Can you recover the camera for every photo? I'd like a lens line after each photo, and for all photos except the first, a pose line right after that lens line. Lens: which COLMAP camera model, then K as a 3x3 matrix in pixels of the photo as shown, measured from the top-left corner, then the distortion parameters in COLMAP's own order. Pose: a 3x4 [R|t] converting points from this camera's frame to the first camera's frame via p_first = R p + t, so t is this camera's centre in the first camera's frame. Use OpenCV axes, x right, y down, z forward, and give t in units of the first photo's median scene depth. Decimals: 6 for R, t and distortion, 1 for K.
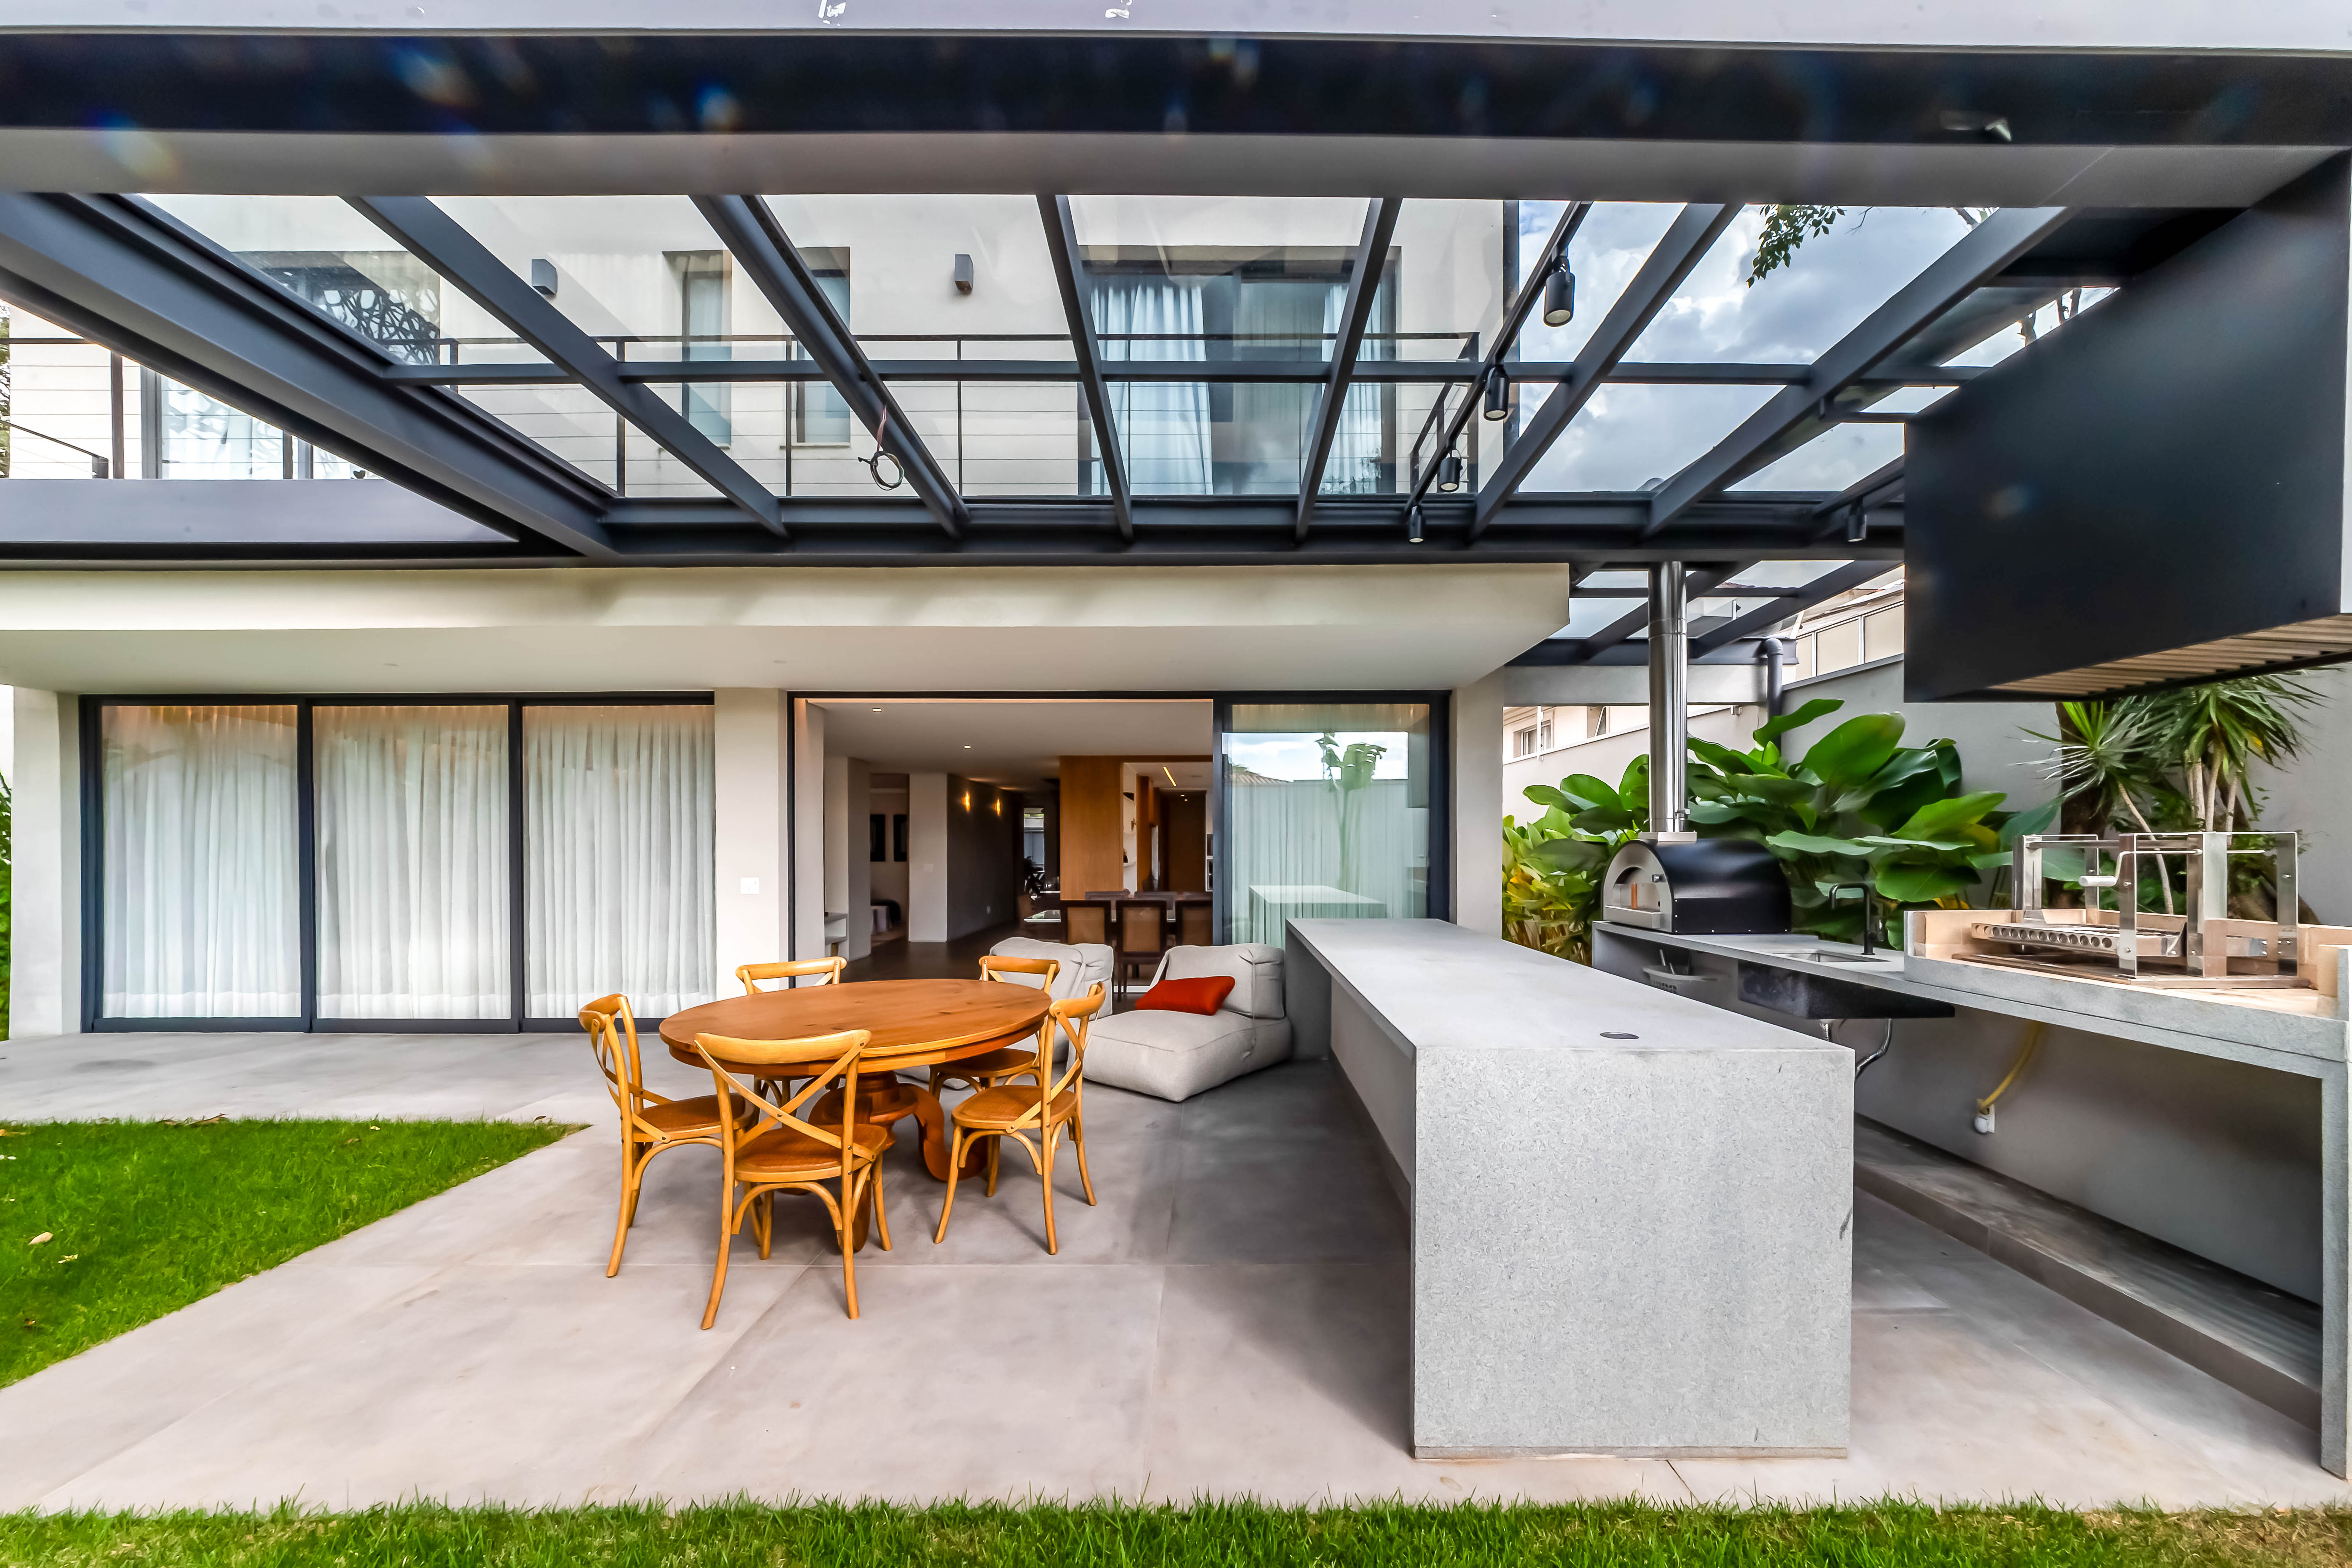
lens RADIAL K [[828.2, 0, 1175.2], [0, 828.2, 836.2], [0, 0, 1]] dist [0.000369, -0.004182]
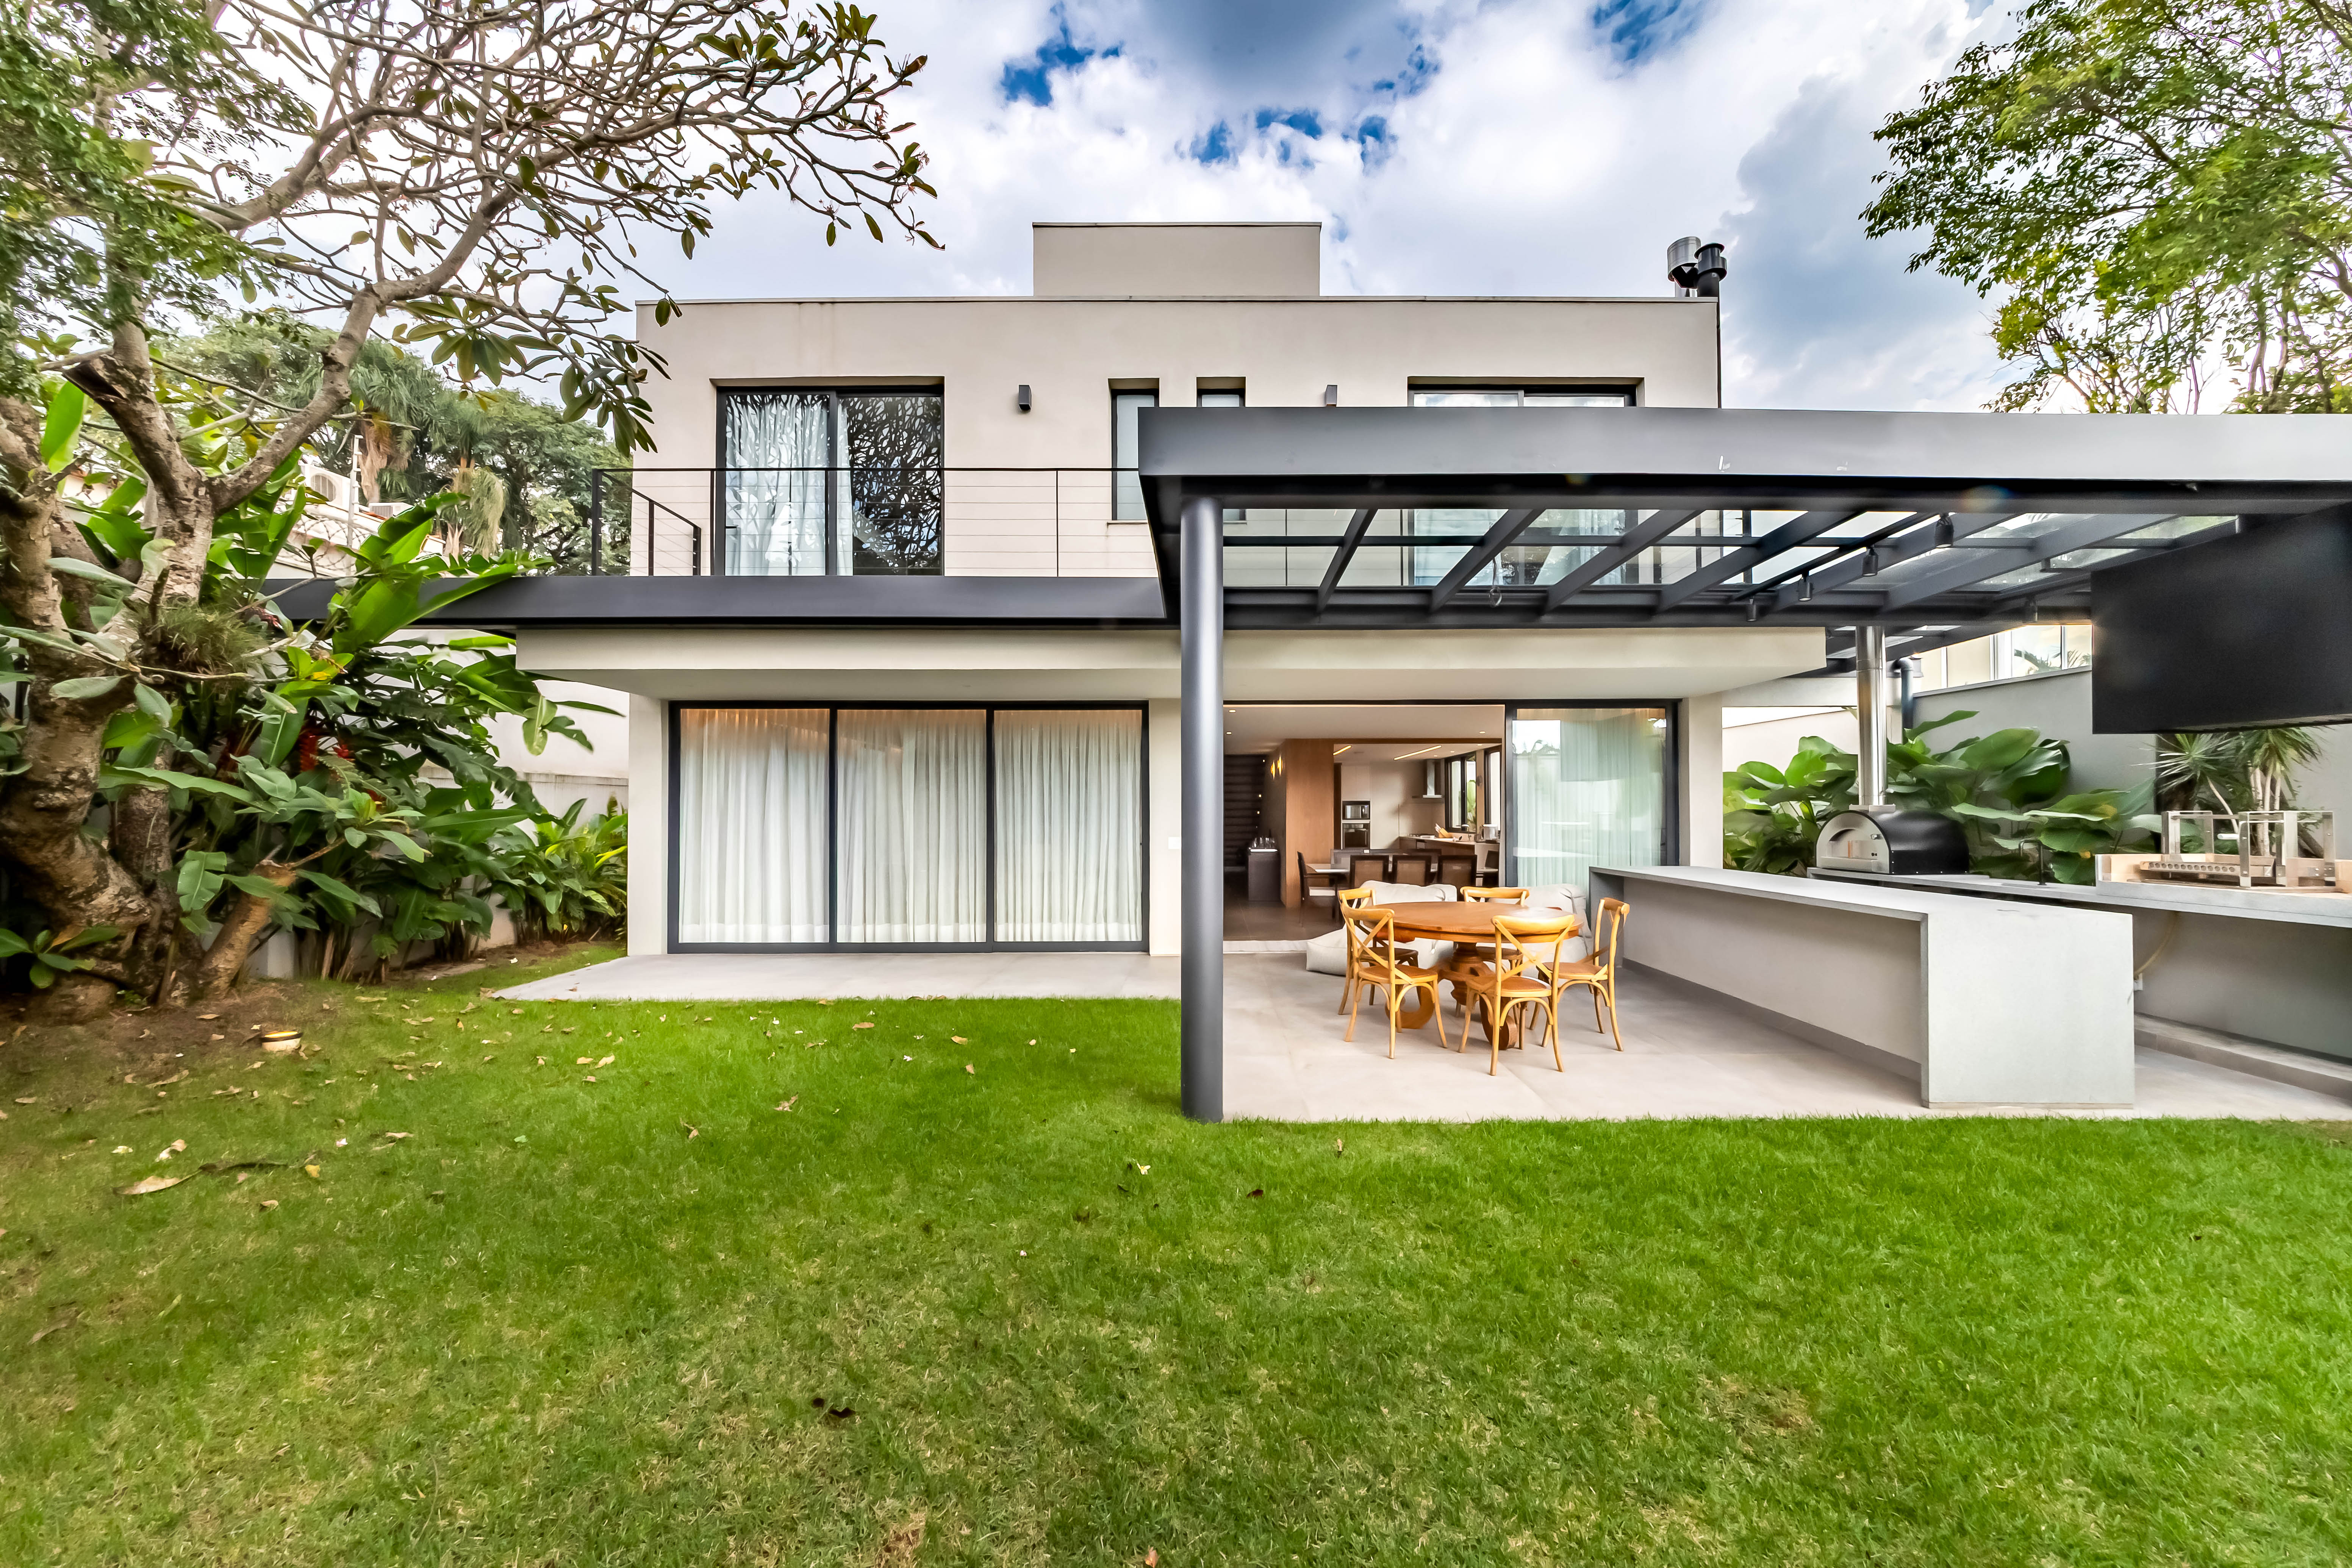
lens RADIAL K [[820.5, 0, 1183.5], [0, 820.5, 792.9], [0, 0, 1]] dist [0.000838, 0.000125]
pose [[0.999809, 0.001427, 0.019505, -0.900845], [-0.001314, 0.999982, -0.005804, -0.022828], [-0.019513, 0.005777, 0.999793, -0.579242]]
